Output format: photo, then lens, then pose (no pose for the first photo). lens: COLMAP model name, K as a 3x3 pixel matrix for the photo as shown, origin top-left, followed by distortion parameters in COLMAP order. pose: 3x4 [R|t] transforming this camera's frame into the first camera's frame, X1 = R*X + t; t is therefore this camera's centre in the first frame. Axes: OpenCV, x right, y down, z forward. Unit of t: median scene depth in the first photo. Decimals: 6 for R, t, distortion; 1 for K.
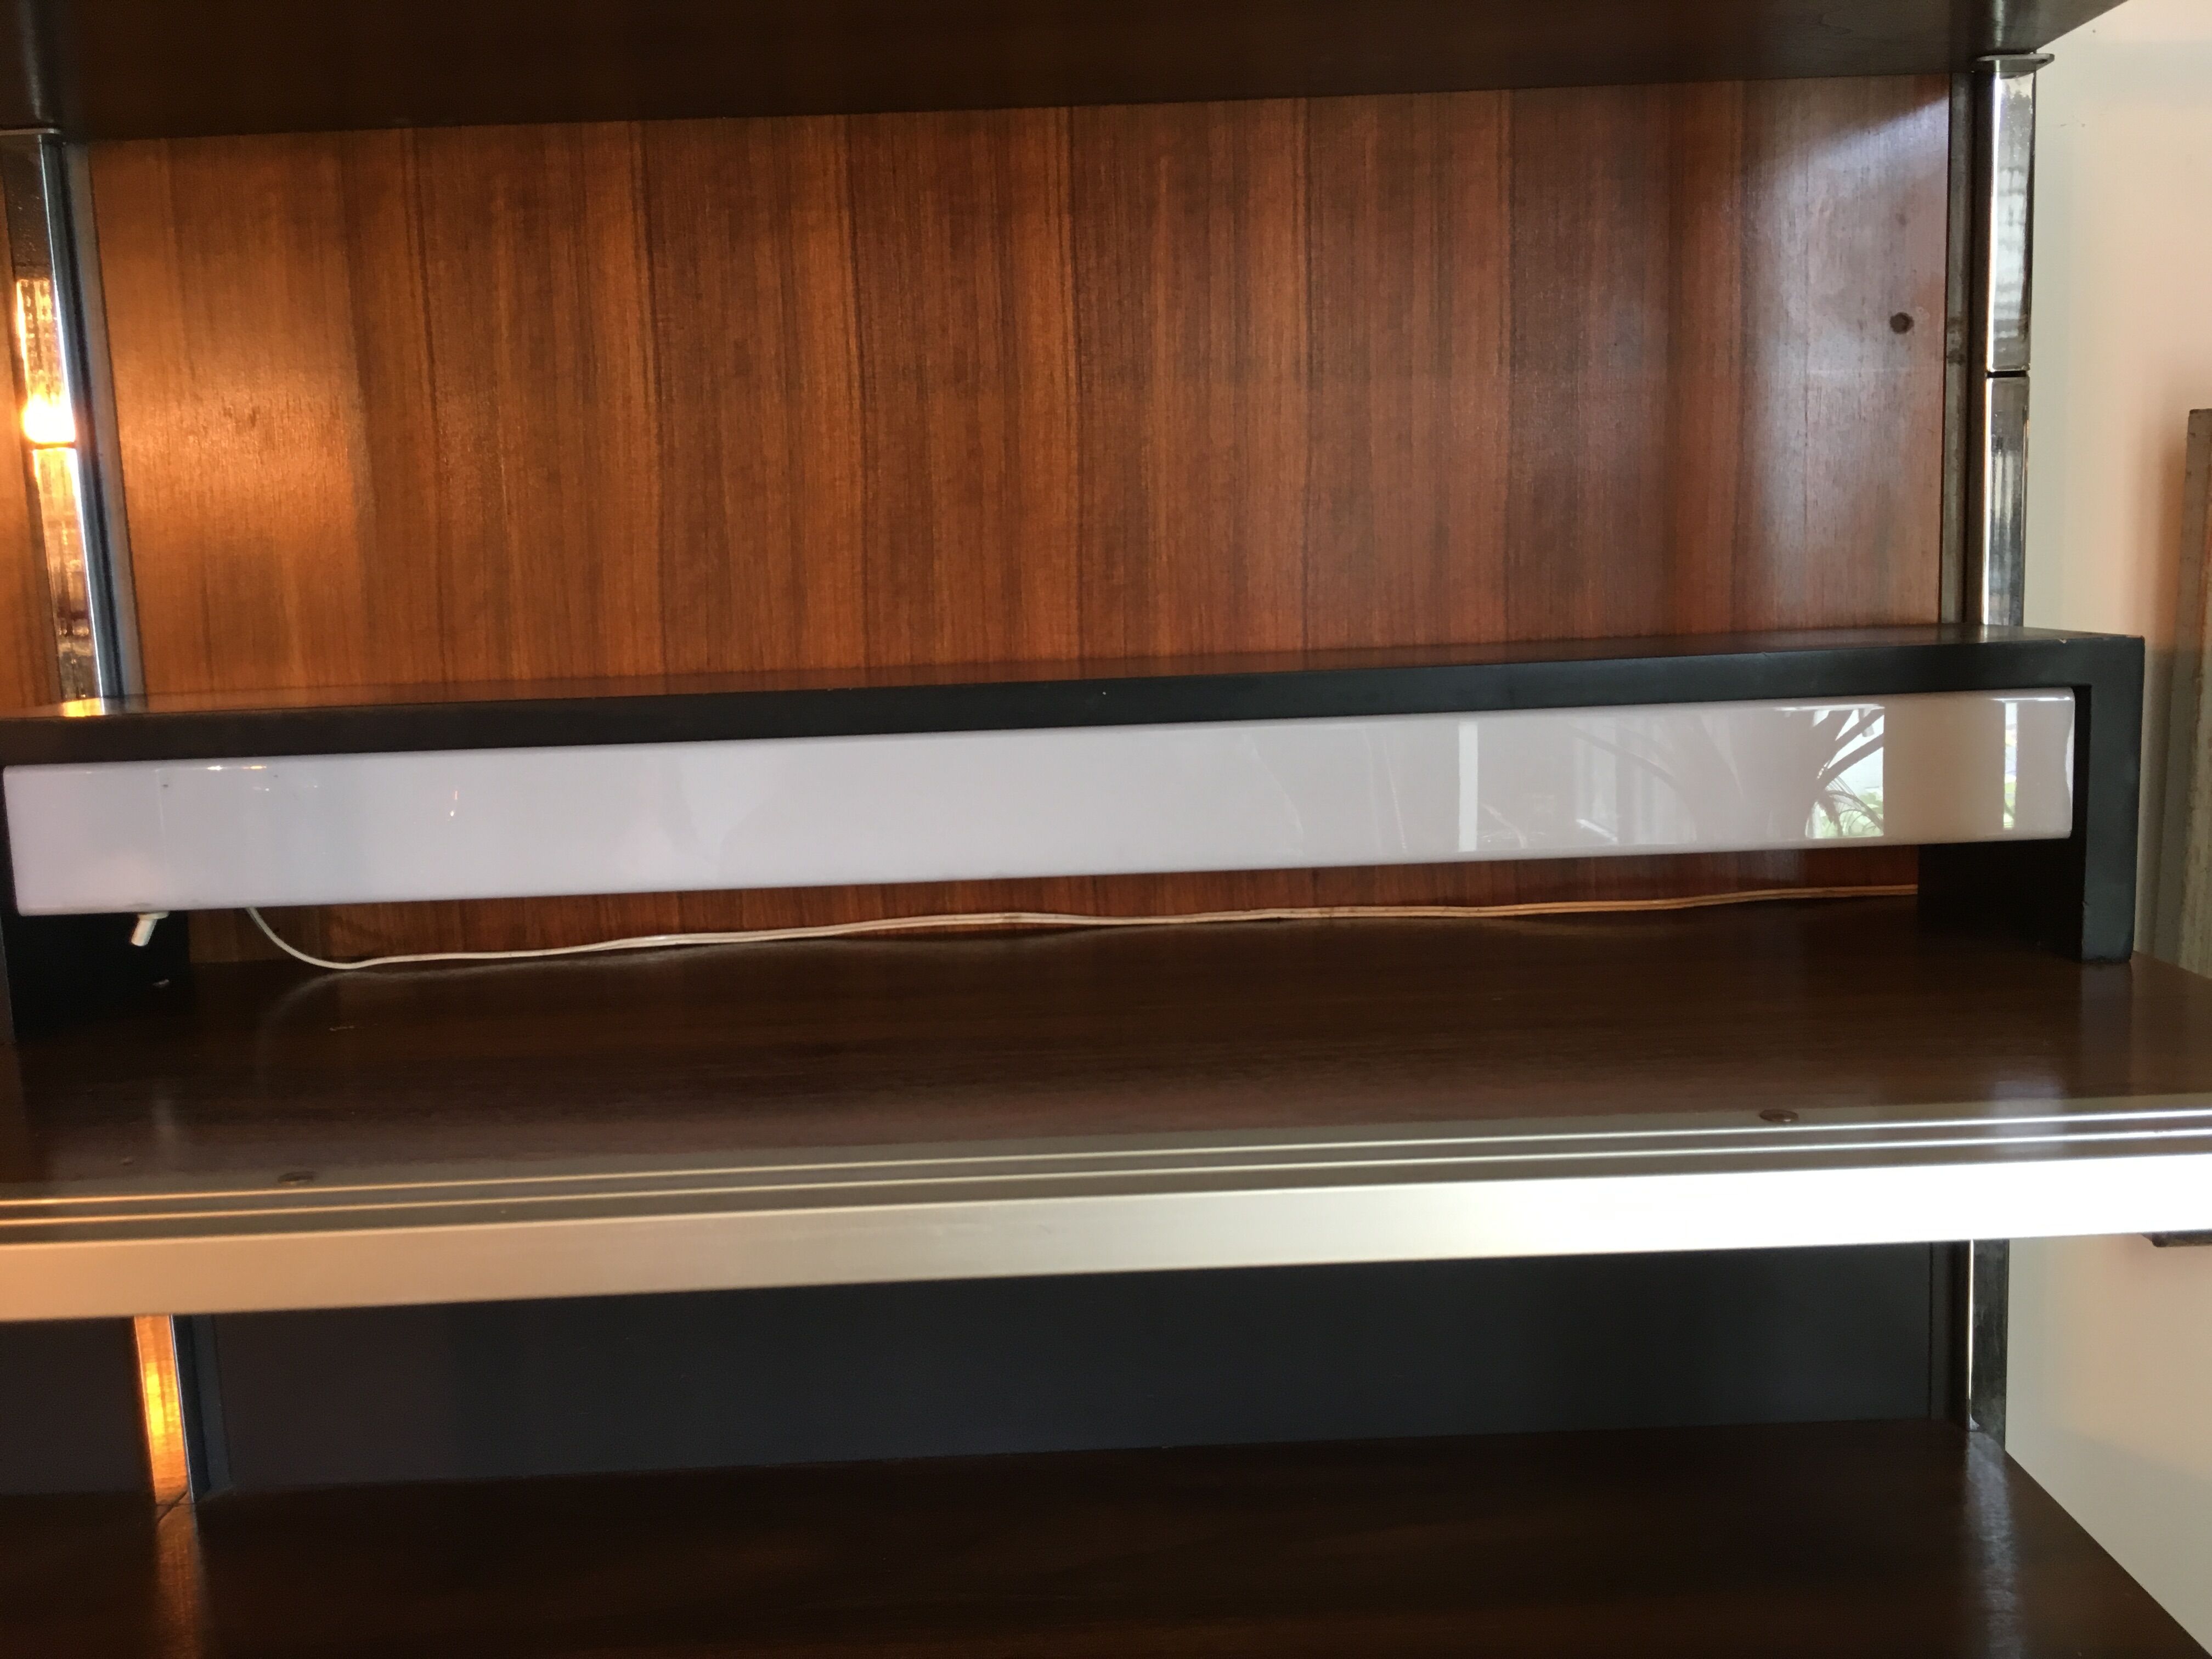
lens RADIAL K [[1919.6, 0, 1107.7], [0, 1919.6, 836.3], [0, 0, 1]] dist [0.072737, -0.118874]
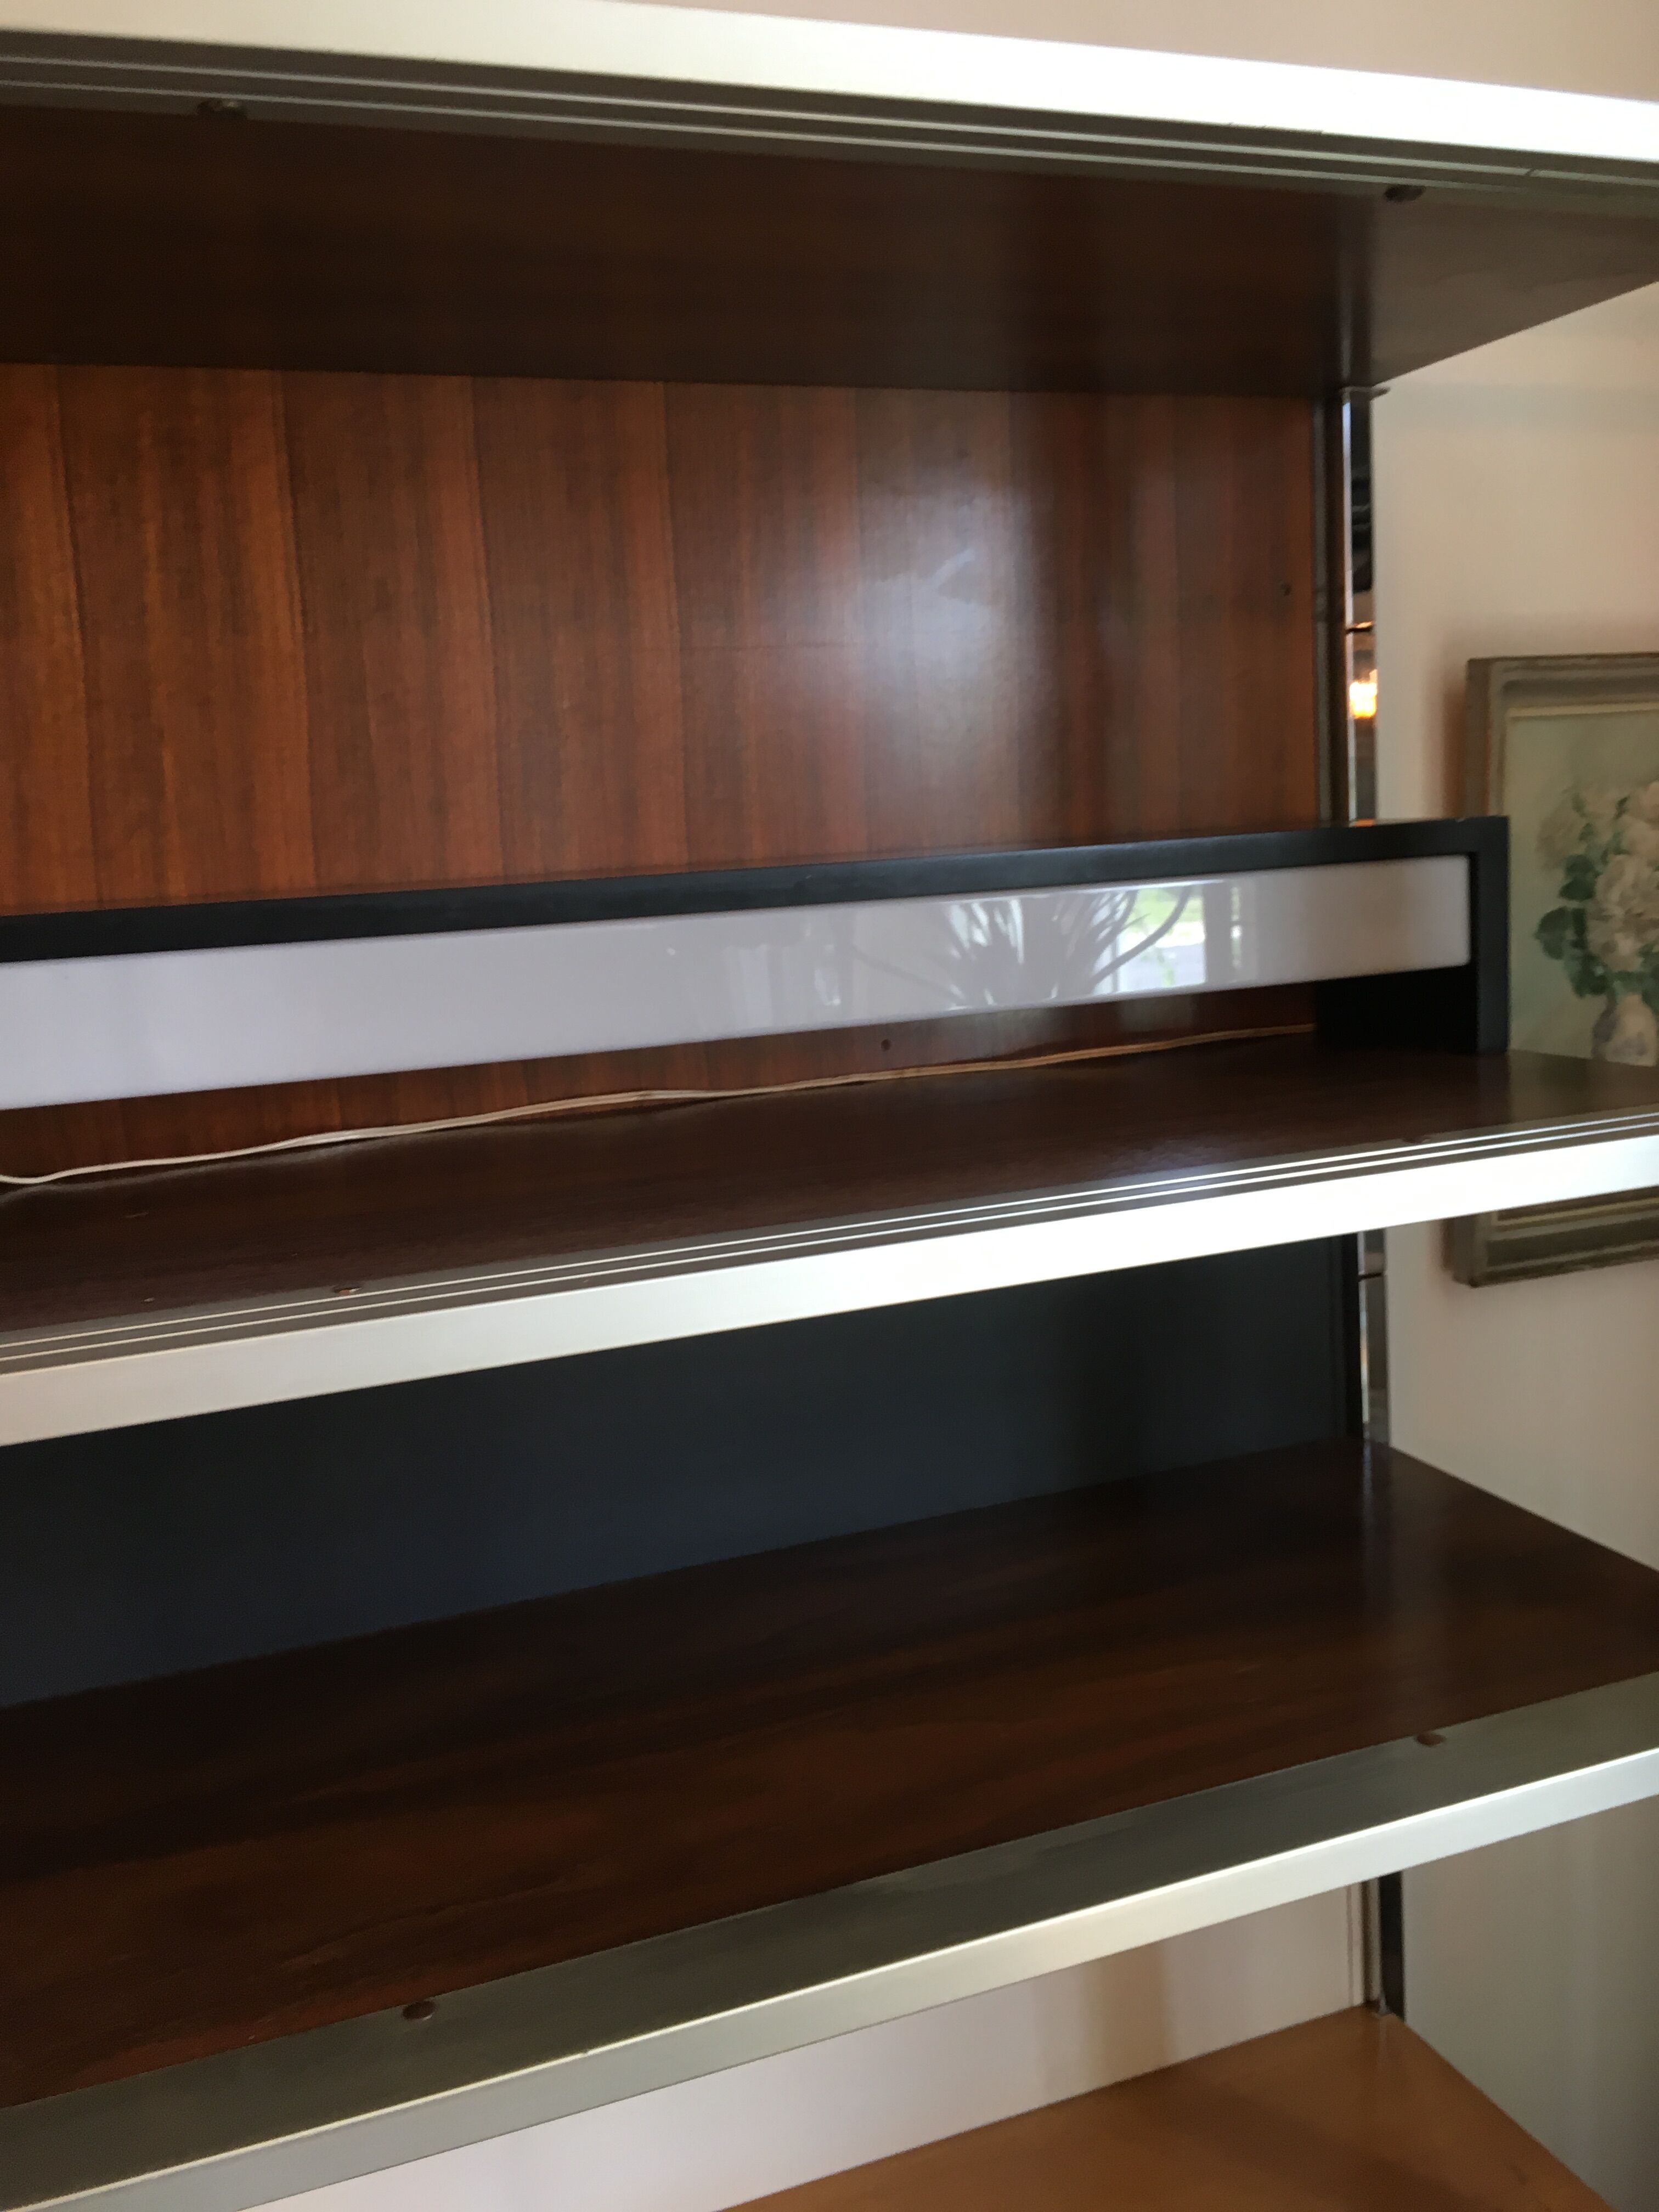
lens RADIAL K [[1919.6, 0, 827.2], [0, 1919.6, 1113.0], [0, 0, 1]] dist [0.072737, -0.118874]
pose [[0.935450, -0.069467, 0.346564, -0.352031], [0.070878, 0.997448, 0.008617, 0.052226], [-0.346278, 0.016503, 0.937987, -0.103360]]
